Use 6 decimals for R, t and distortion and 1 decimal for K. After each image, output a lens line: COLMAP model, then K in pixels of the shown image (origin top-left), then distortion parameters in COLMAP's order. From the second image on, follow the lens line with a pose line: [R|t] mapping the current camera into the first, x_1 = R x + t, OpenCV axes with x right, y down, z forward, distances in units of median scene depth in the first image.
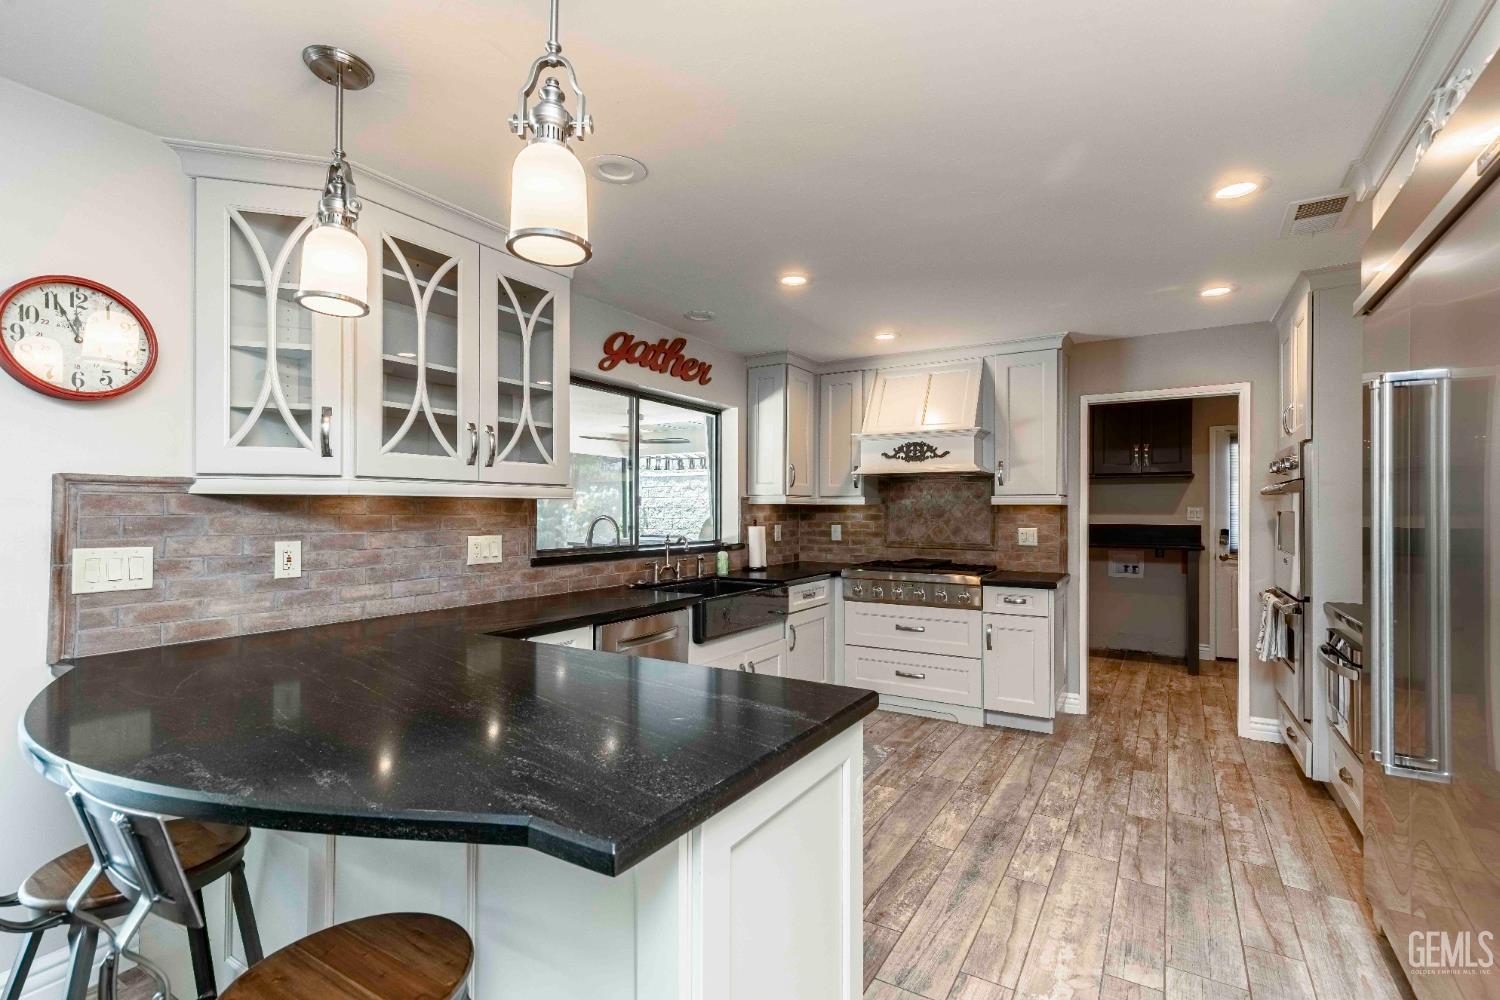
lens RADIAL K [[679.2, 0, 751.0], [0, 679.2, 507.5], [0, 0, 1]] dist [0.002691, 0.000167]
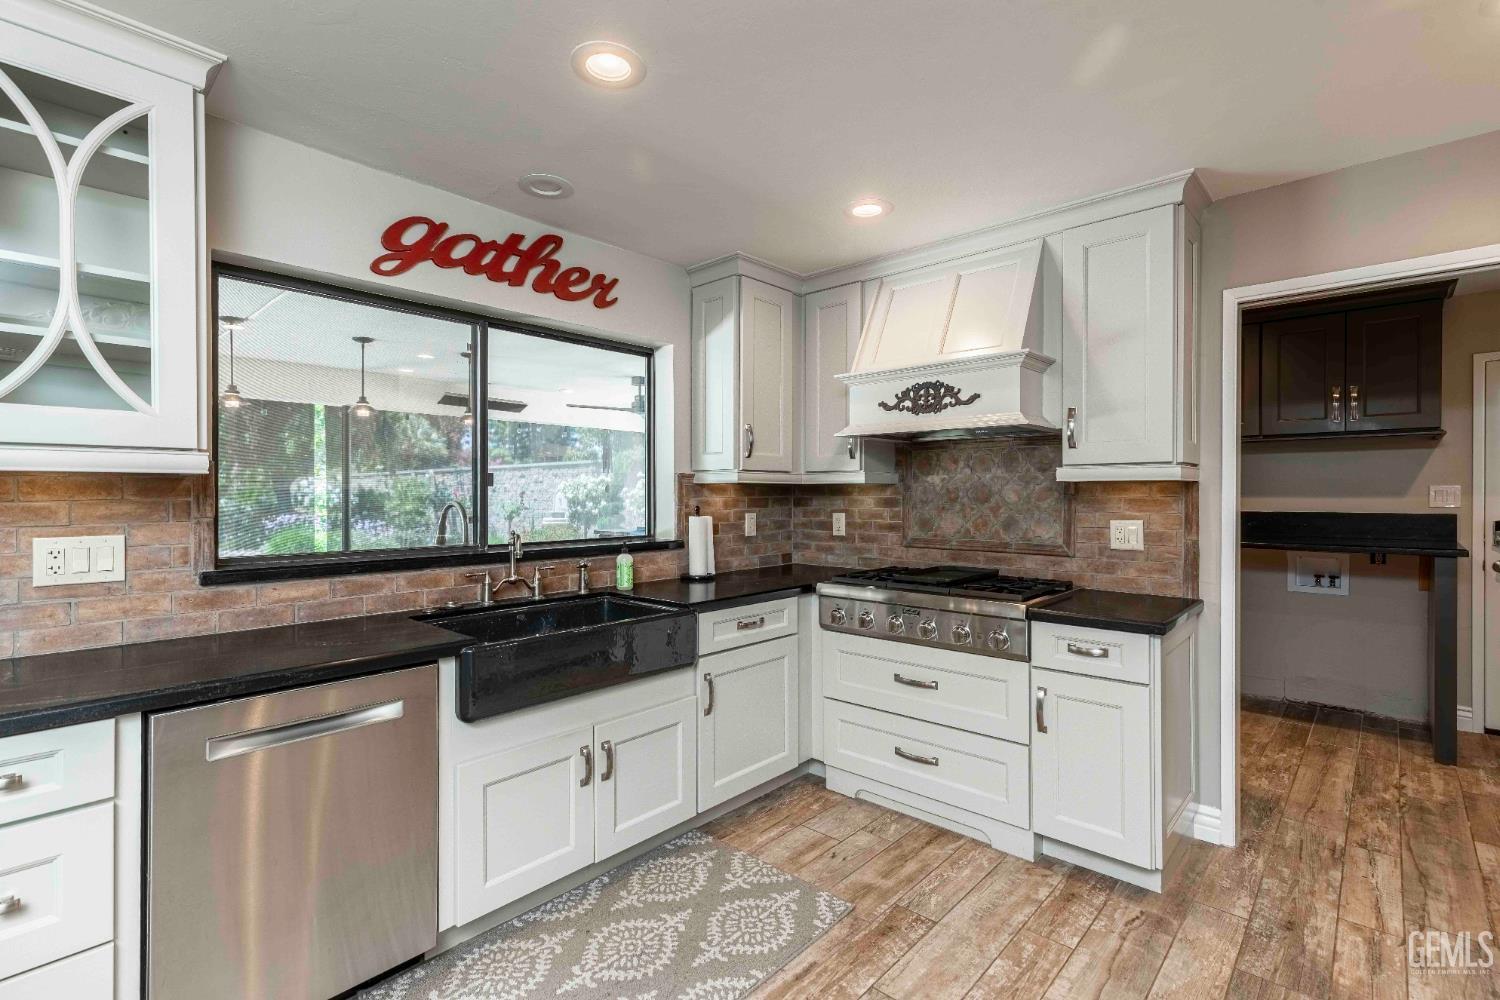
lens RADIAL K [[689.8, 0, 745.4], [0, 689.8, 496.3], [0, 0, 1]] dist [0.007096, 0.000038]
pose [[0.981740, -0.003023, -0.190205, 0.207581], [0.004540, 0.999961, 0.007539, 0.003181], [0.190175, -0.008265, 0.981716, 0.361942]]
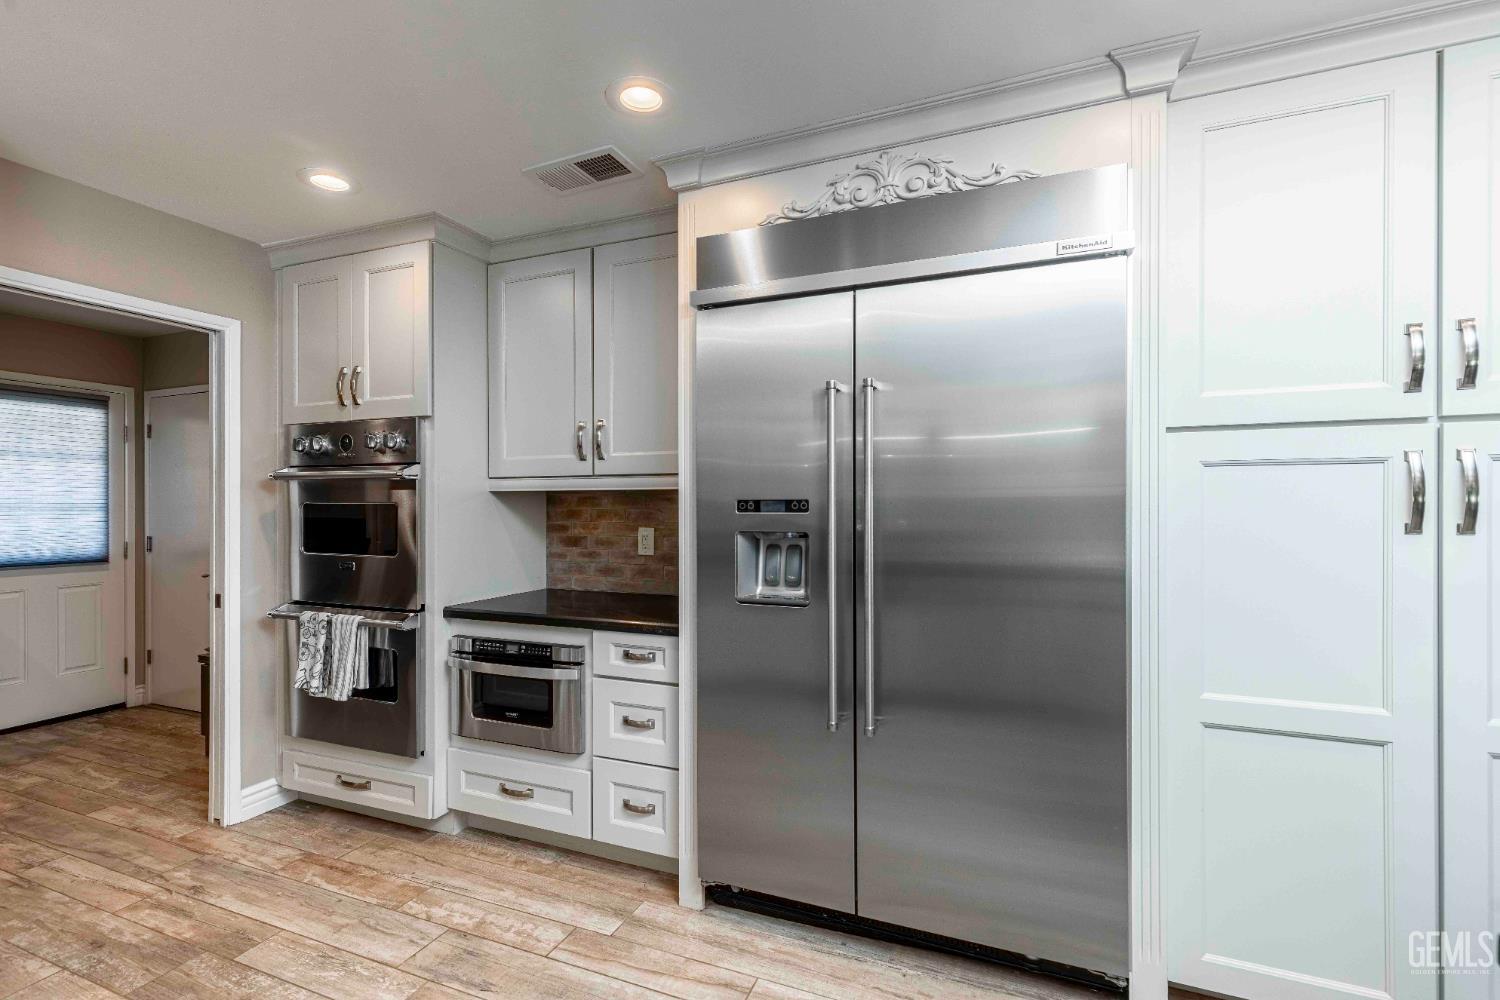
lens RADIAL K [[679.2, 0, 751.0], [0, 679.2, 507.5], [0, 0, 1]] dist [0.002691, 0.000167]
pose [[-0.164902, -0.006308, 0.986290, -0.052646], [-0.002994, 0.999978, 0.005895, 0.003950], [-0.986305, -0.001981, -0.164917, 0.546539]]
